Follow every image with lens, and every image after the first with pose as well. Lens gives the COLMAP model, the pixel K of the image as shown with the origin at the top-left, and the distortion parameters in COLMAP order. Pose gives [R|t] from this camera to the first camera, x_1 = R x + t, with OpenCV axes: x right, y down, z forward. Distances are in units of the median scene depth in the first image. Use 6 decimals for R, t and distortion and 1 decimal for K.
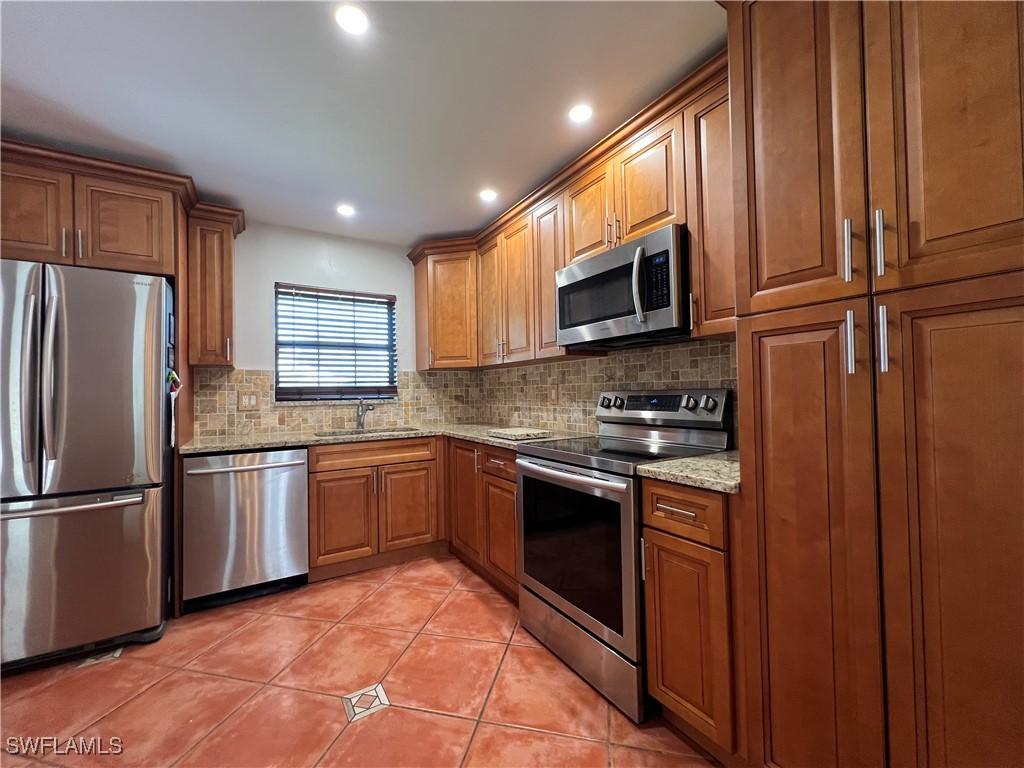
lens RADIAL K [[410.2, 0, 513.4], [0, 410.2, 385.5], [0, 0, 1]] dist [-0.002253, 0.001327]
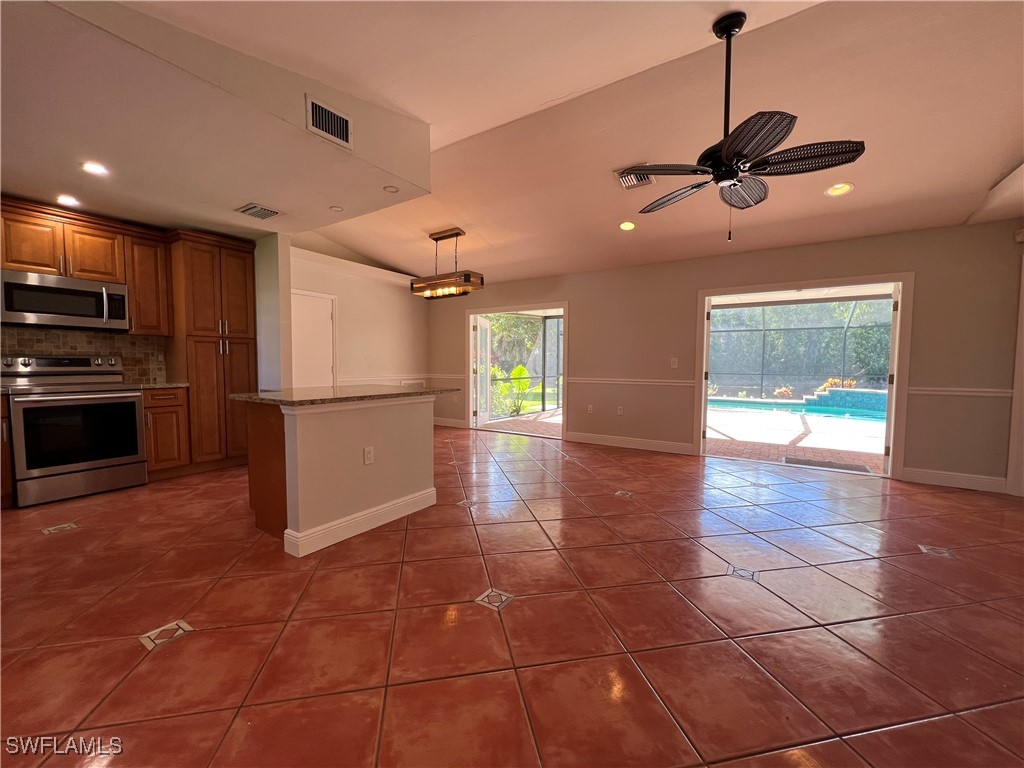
lens RADIAL K [[410.2, 0, 516.5], [0, 410.2, 386.4], [0, 0, 1]] dist [-0.002253, 0.001327]
pose [[-0.426984, -0.037217, 0.903493, -1.822302], [-0.015137, 0.999307, 0.034010, 0.048857], [-0.904133, 0.000845, -0.427251, -0.010350]]
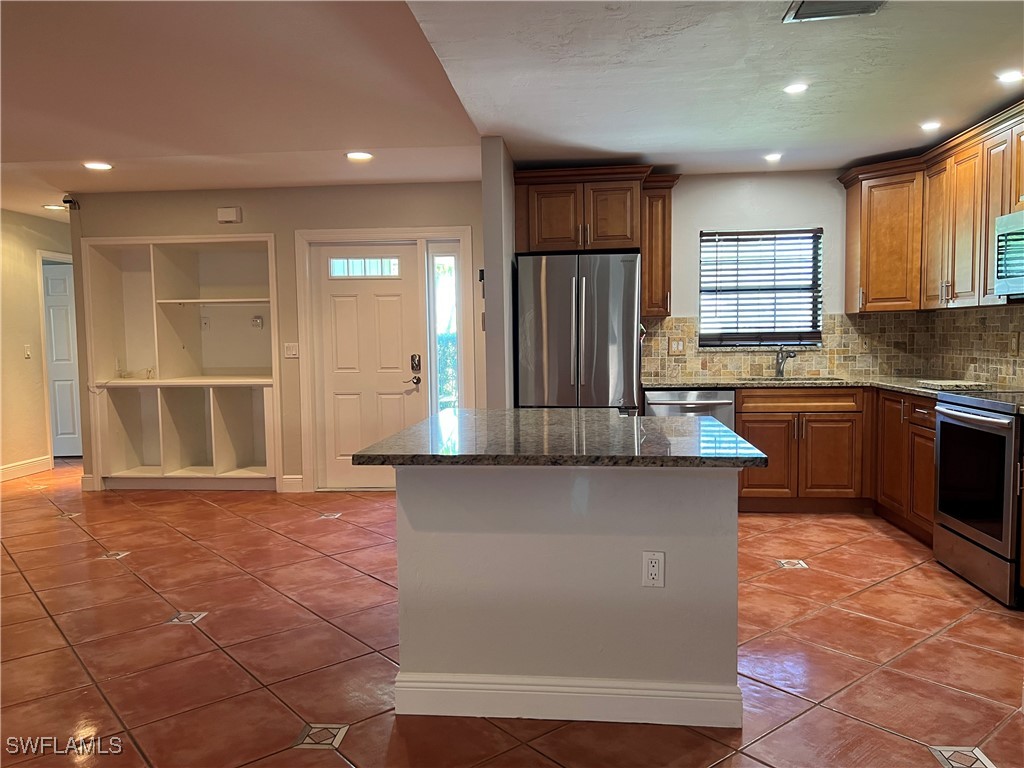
lens RADIAL K [[773.8, 0, 510.5], [0, 773.8, 390.3], [0, 0, 1]] dist [0.050759, -0.061181]
pose [[0.792528, 0.049714, -0.607806, 0.312121], [0.010781, 0.995374, 0.095471, -0.057588], [0.609740, -0.082217, 0.788326, -1.088989]]
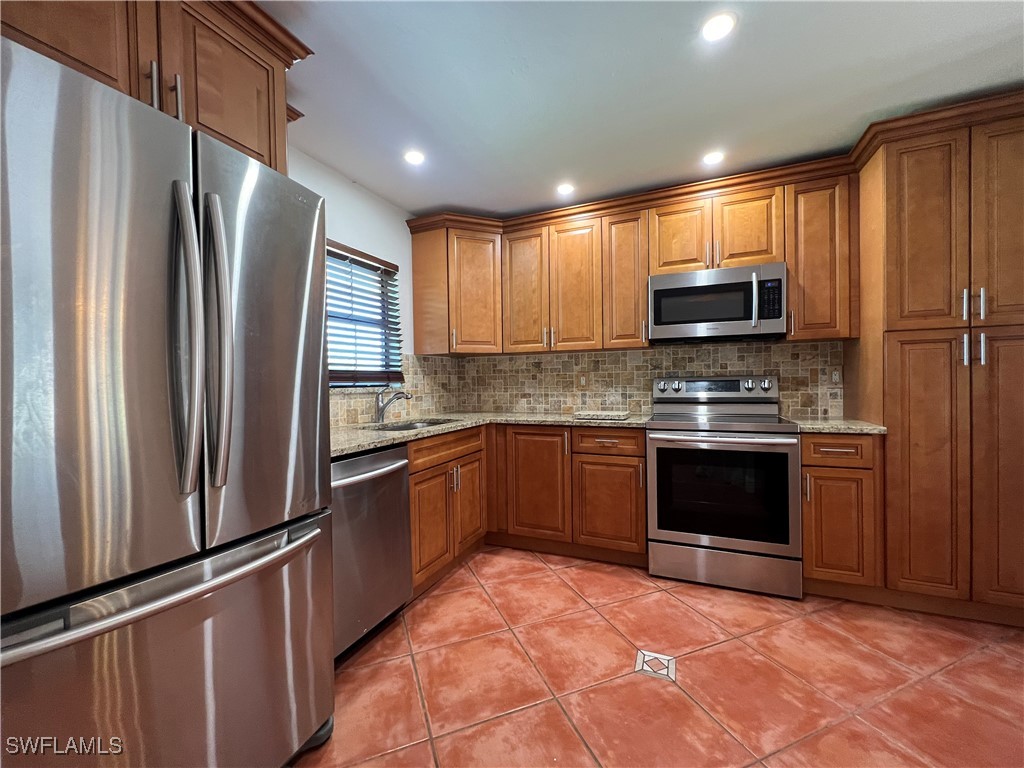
lens RADIAL K [[410.2, 0, 510.6], [0, 410.2, 385.9], [0, 0, 1]] dist [-0.002253, 0.001327]
pose [[0.821907, -0.001123, 0.569621, -0.841633], [-0.008741, 0.999855, 0.014584, 0.024436], [-0.569555, -0.016966, 0.821778, 0.234708]]
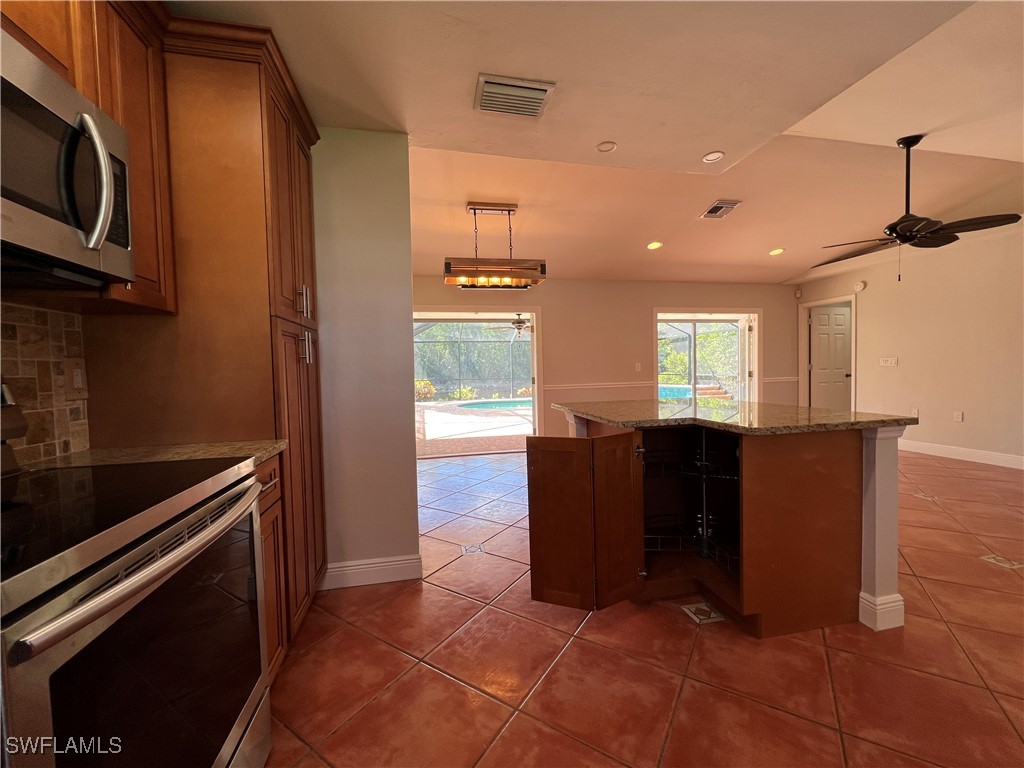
lens RADIAL K [[410.2, 0, 509.2], [0, 410.2, 381.7], [0, 0, 1]] dist [-0.002253, 0.001327]
pose [[-0.943627, 0.031047, 0.329552, -0.292619], [0.035441, 0.999345, 0.007333, 0.030736], [-0.329109, 0.018599, -0.944109, 0.983392]]
